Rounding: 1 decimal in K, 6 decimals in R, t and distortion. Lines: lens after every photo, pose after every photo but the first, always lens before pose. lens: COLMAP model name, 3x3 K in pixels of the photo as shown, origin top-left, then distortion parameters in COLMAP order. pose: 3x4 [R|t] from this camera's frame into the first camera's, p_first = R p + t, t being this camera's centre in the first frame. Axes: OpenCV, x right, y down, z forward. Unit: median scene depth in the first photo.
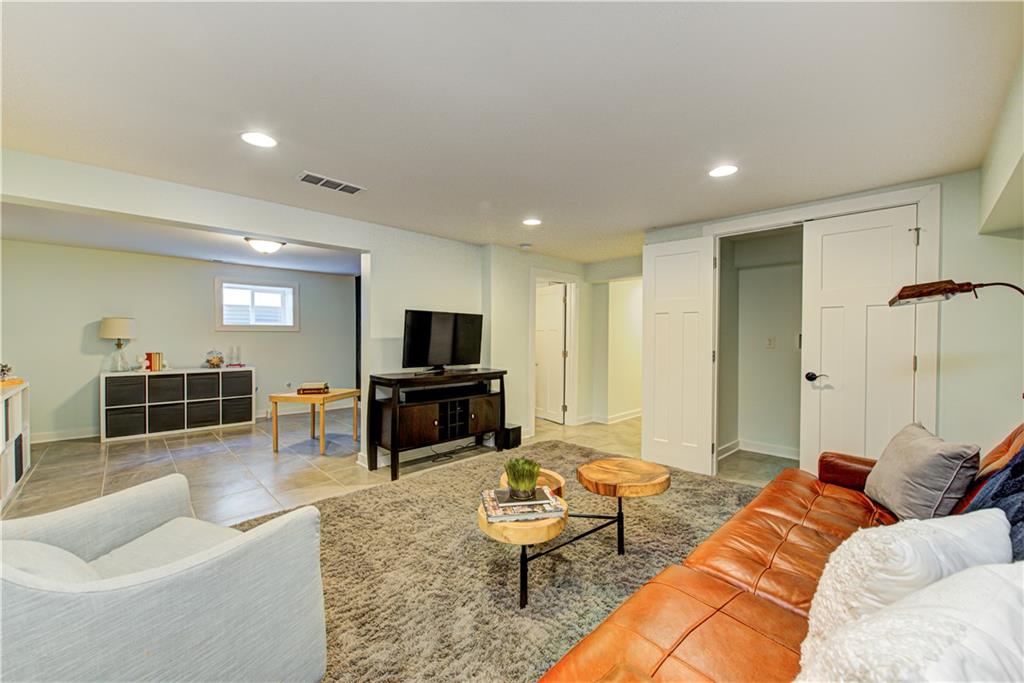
lens RADIAL K [[405.4, 0, 507.4], [0, 405.4, 339.6], [0, 0, 1]] dist [-0.006027, 0.000138]
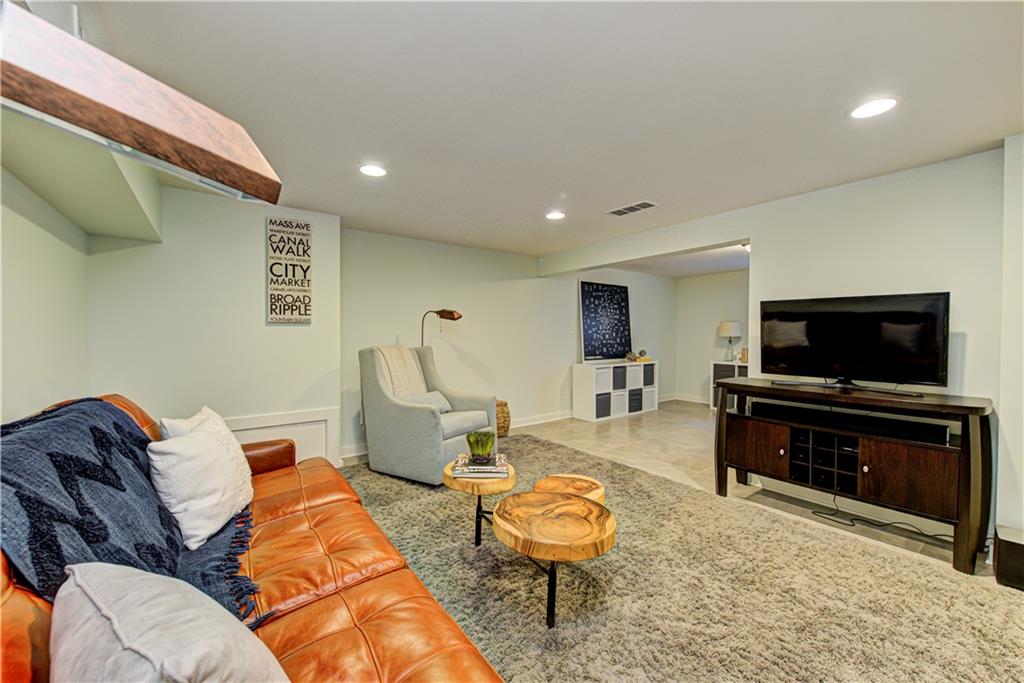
lens RADIAL K [[405.4, 0, 507.6], [0, 405.4, 339.6], [0, 0, 1]] dist [-0.006027, 0.000138]
pose [[-0.152149, 0.011089, -0.988295, 0.579385], [-0.010041, 0.999868, 0.012765, -0.002091], [0.988307, 0.011866, -0.152017, 0.574131]]
